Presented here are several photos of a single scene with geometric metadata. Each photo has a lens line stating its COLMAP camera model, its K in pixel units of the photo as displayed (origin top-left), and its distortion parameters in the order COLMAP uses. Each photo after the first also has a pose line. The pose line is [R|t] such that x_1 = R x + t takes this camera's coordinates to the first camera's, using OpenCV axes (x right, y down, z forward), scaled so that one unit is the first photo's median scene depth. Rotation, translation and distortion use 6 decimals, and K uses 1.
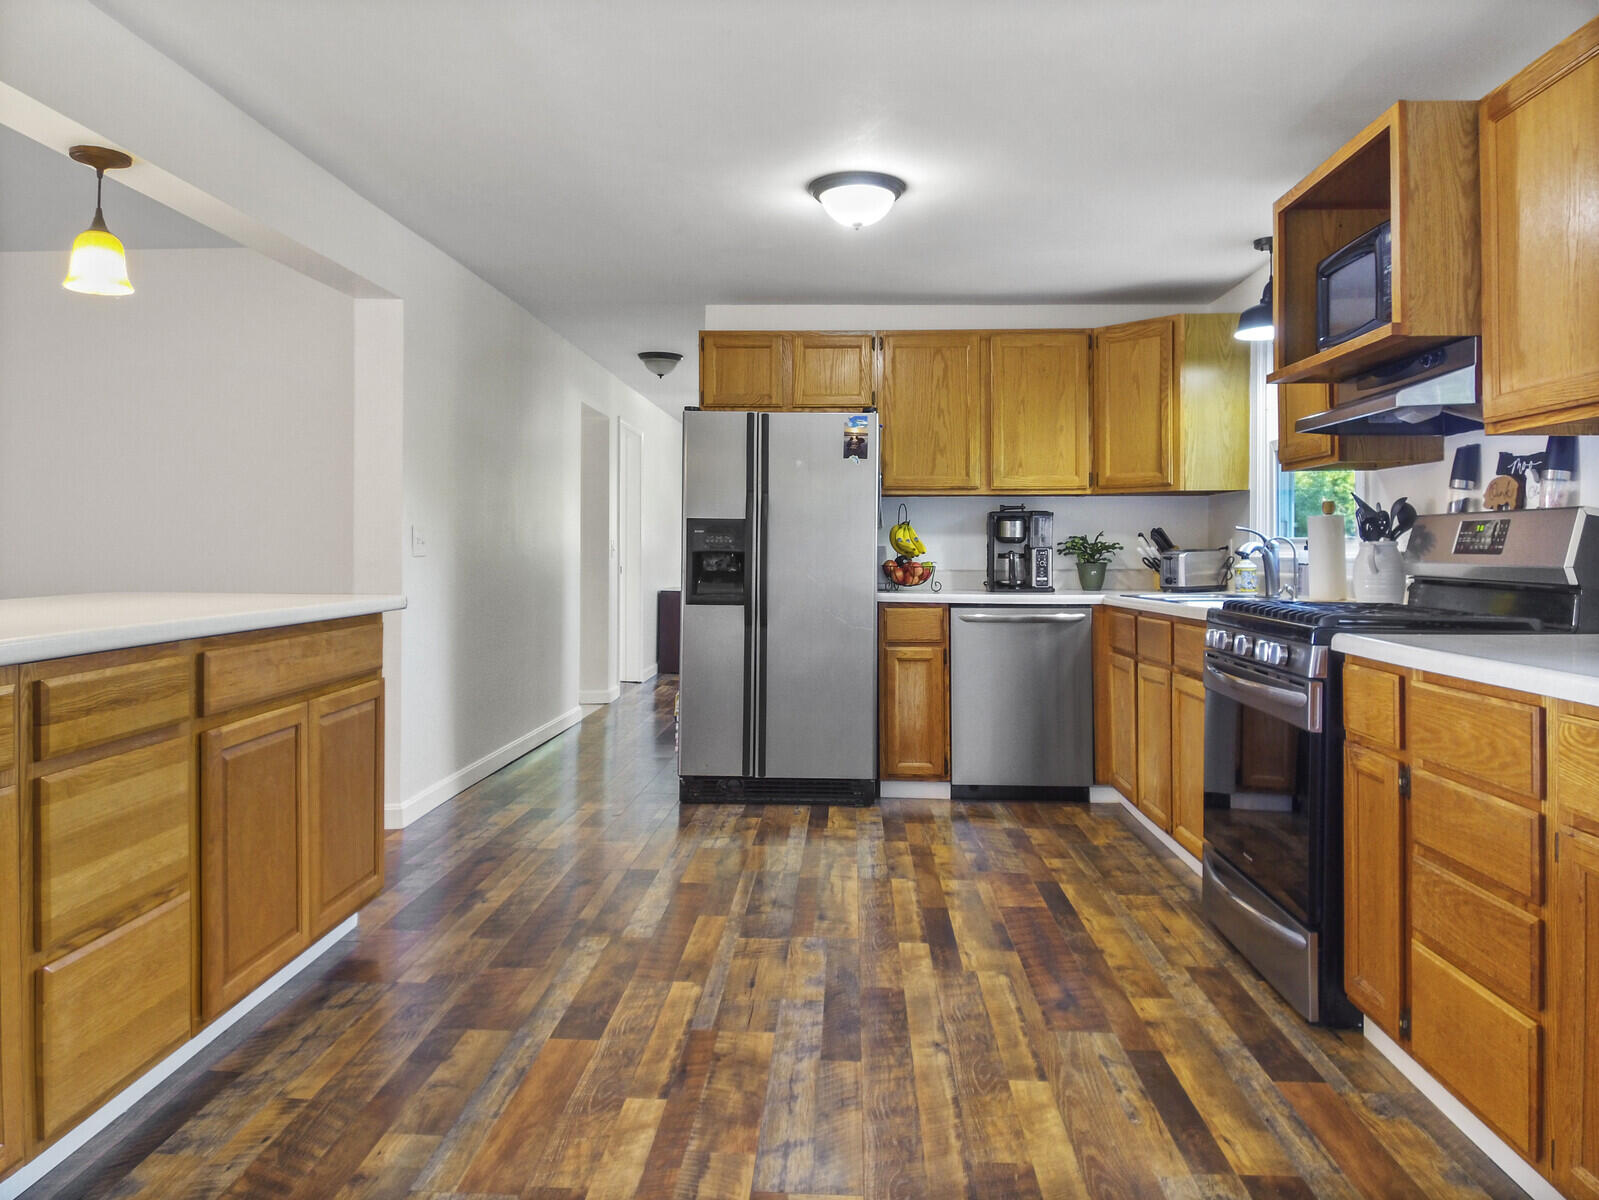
lens RADIAL K [[1188.9, 0, 800.0], [0, 1188.9, 570.0], [0, 0, 1]] dist [-0.004763, -0.004996]
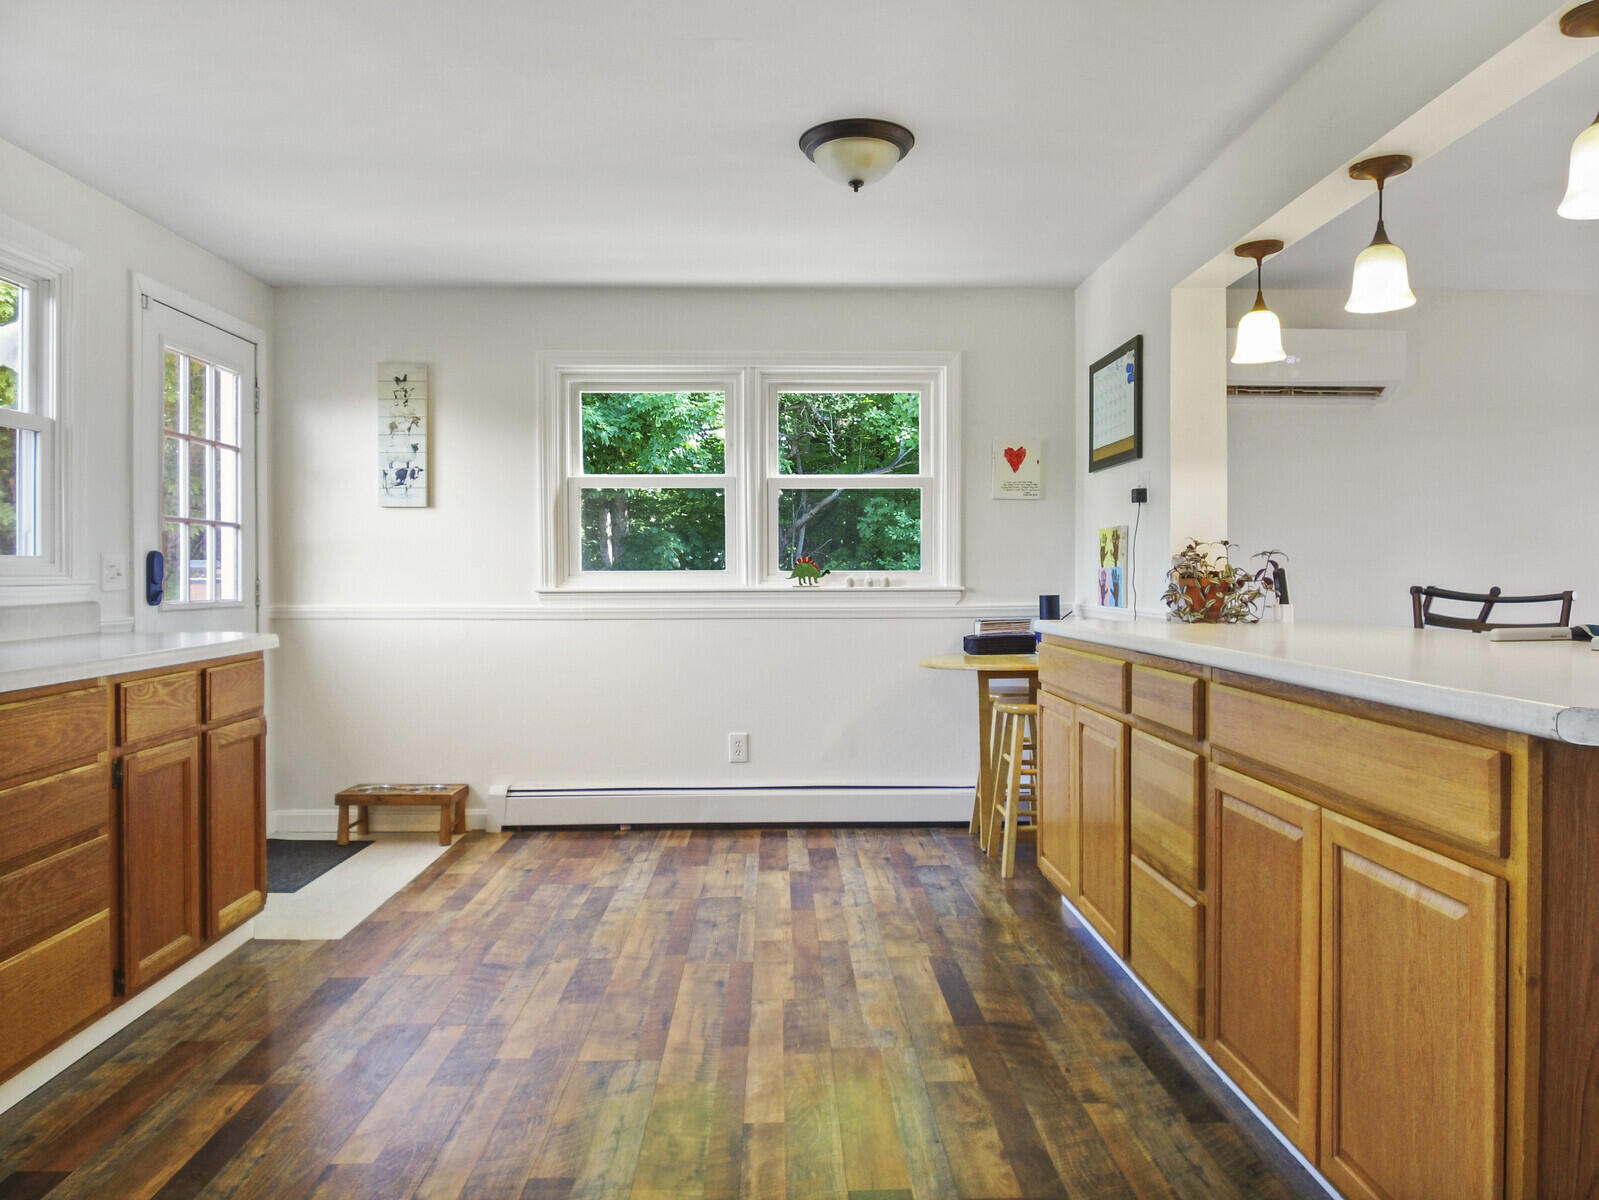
lens RADIAL K [[1188.9, 0, 800.0], [0, 1188.9, 570.0], [0, 0, 1]] dist [-0.004763, -0.004996]
pose [[-0.997971, -0.004304, -0.063527, -0.096770], [-0.005541, 0.999798, 0.019318, -0.044941], [0.063431, 0.019631, -0.997793, 2.065428]]
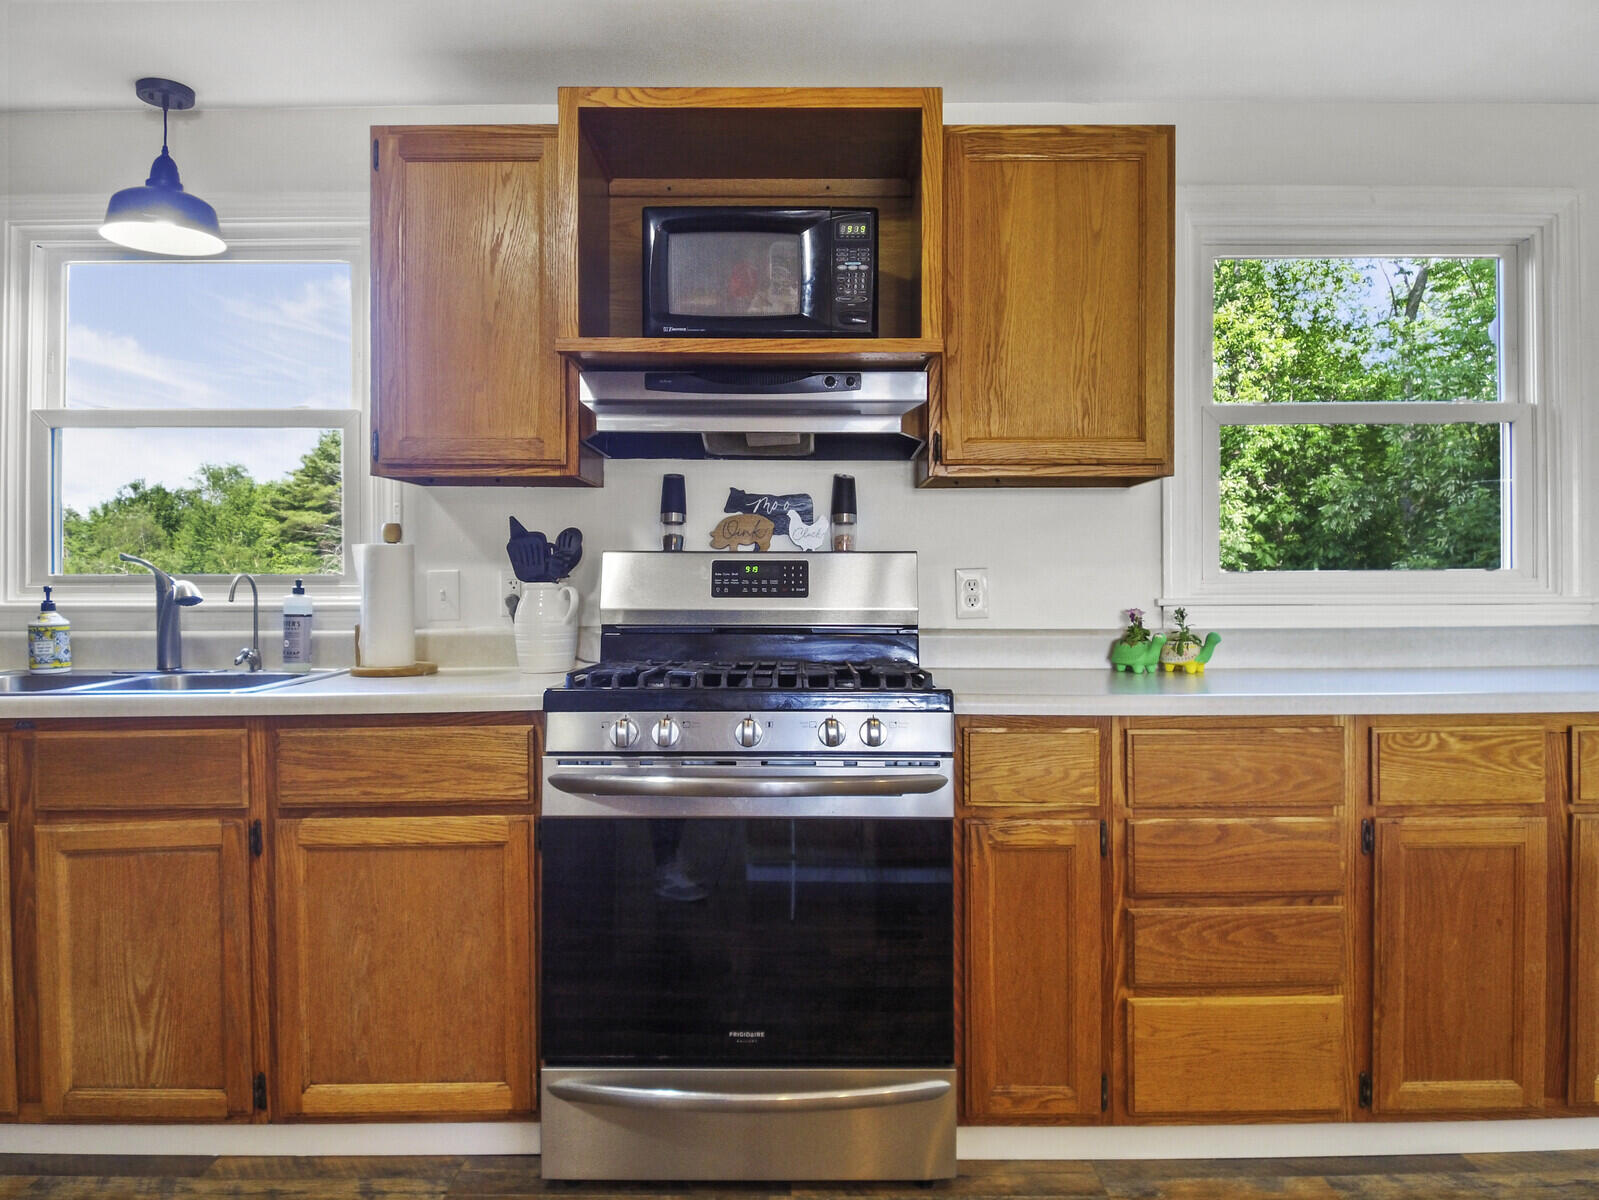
lens RADIAL K [[1091.8, 0, 768.0], [0, 1091.8, 594.8], [0, 0, 1]] dist [-0.008002, -0.002894]
pose [[-0.065324, -0.015565, 0.997743, -0.344032], [0.019094, 0.999676, 0.016845, -0.035892], [-0.997681, 0.020152, -0.065005, 1.372250]]
